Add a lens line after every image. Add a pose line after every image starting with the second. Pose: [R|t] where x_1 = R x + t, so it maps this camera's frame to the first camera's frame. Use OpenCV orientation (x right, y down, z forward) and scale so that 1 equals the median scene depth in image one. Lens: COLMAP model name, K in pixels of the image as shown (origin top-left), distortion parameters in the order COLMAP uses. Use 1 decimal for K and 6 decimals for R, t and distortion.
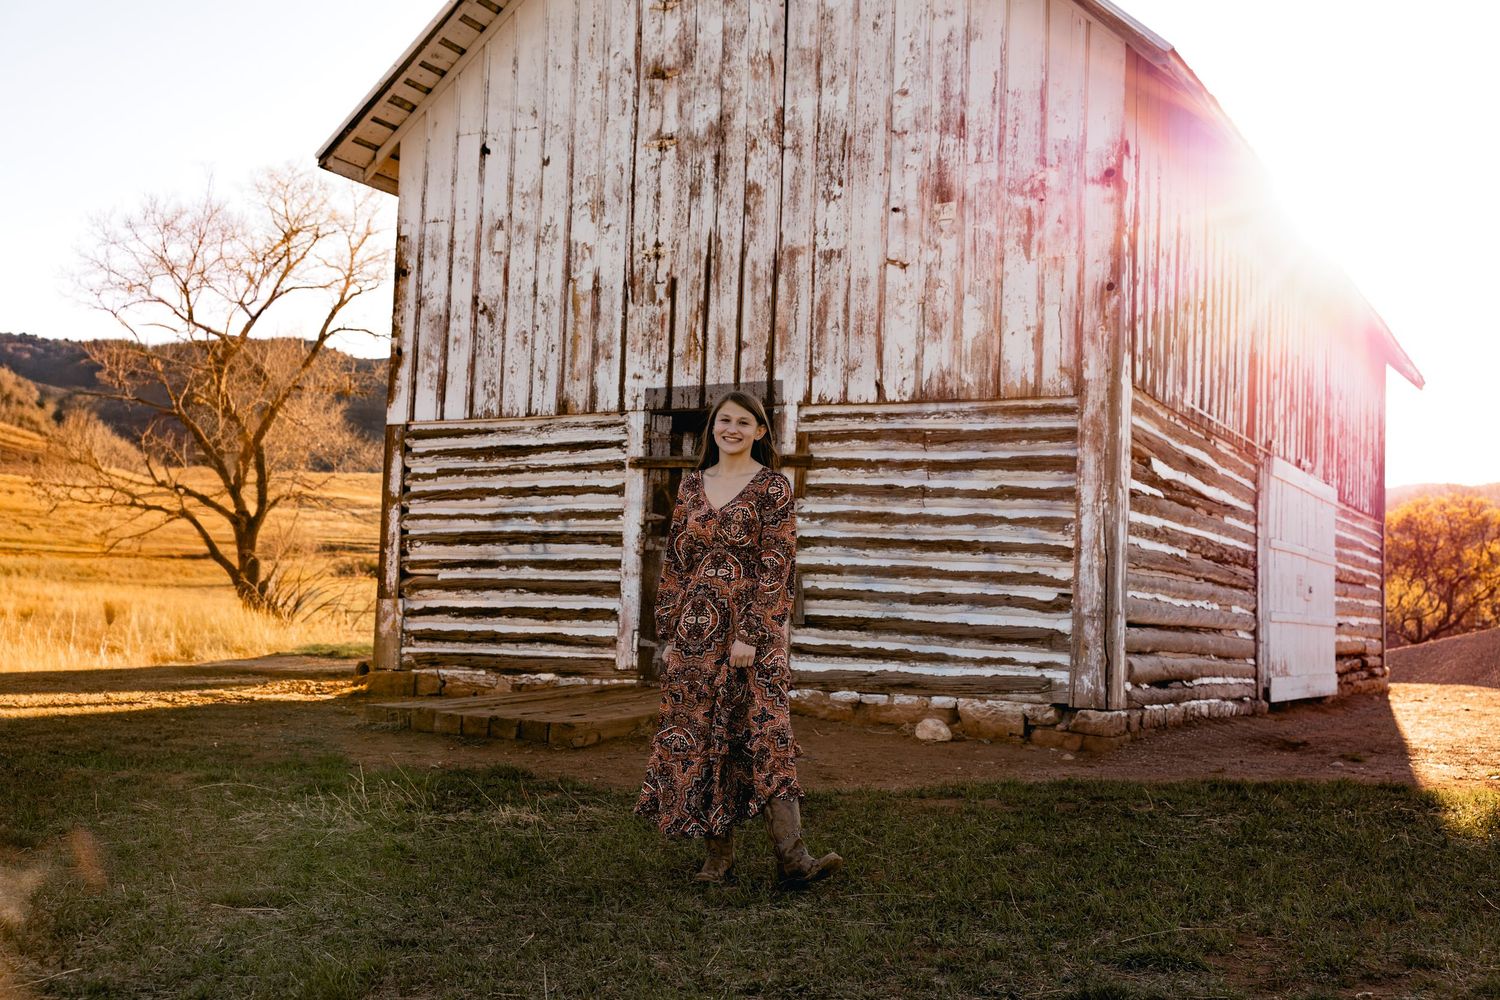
lens RADIAL K [[1769.7, 0, 749.8], [0, 1769.7, 501.1], [0, 0, 1]] dist [0.003104, 0.000000]
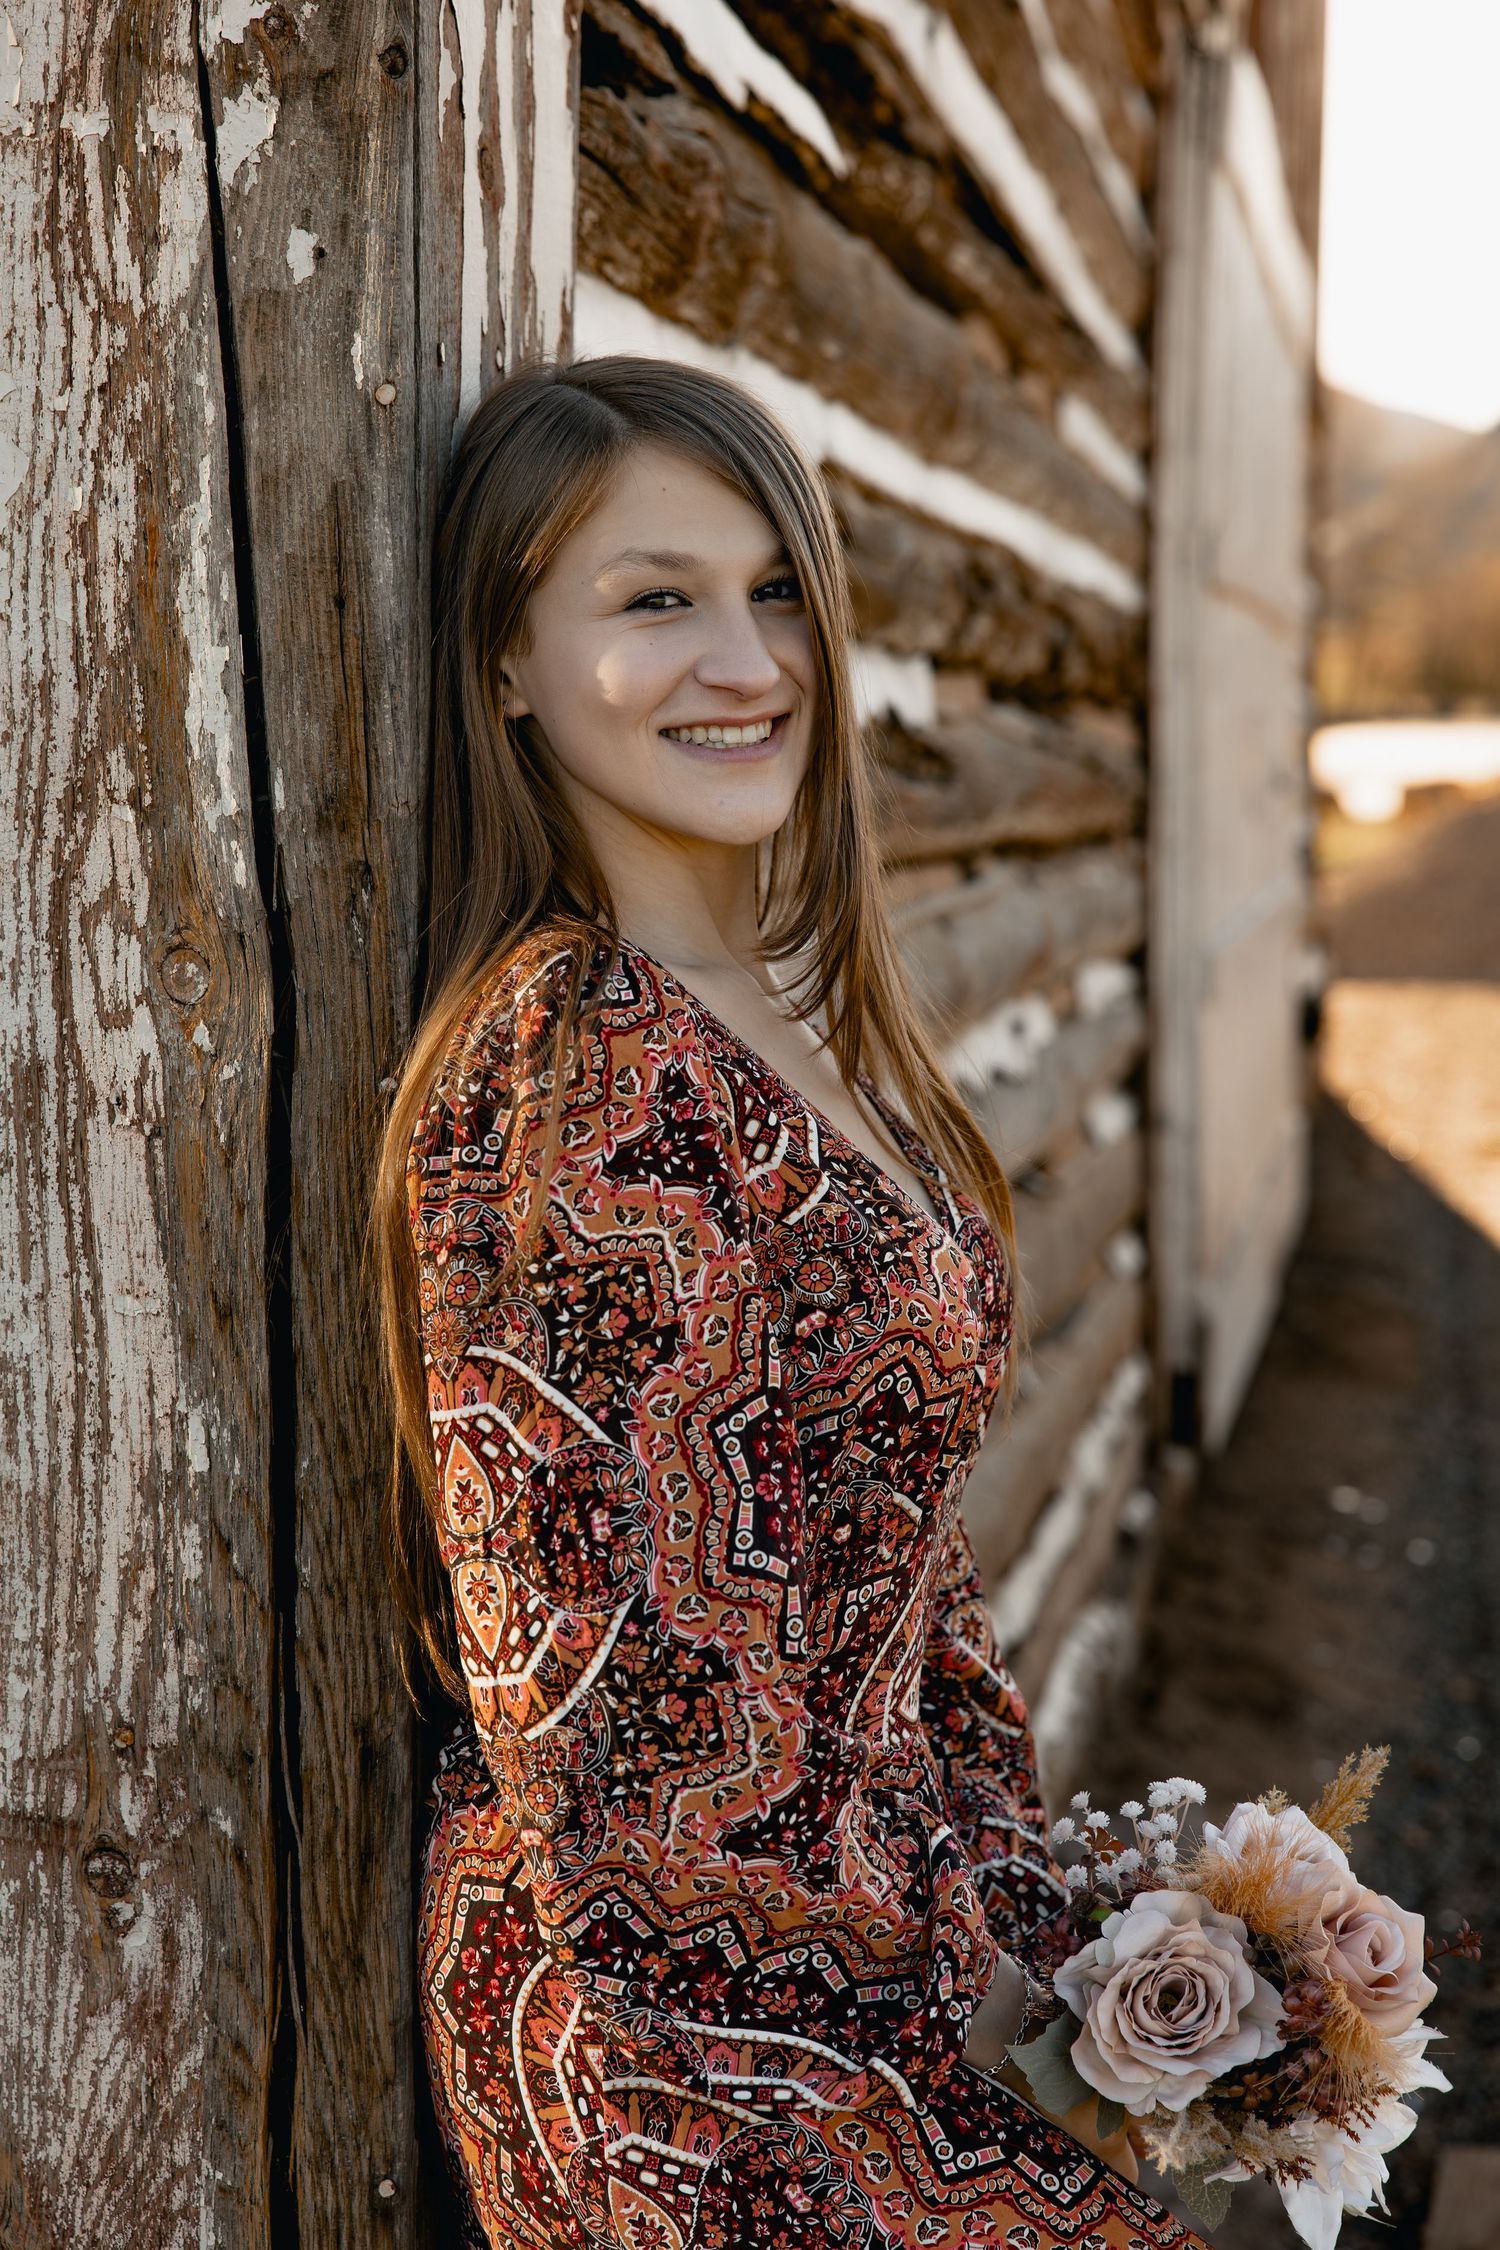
lens RADIAL K [[4479.5, 0, 750.2], [0, 4479.5, 1125.4], [0, 0, 1]] dist [-0.000391, 0.000000]
pose [[0.956072, -0.049866, 0.288858, 0.140444], [0.003358, 0.987223, 0.159309, 0.009767], [-0.293112, -0.151341, 0.944024, 0.691437]]
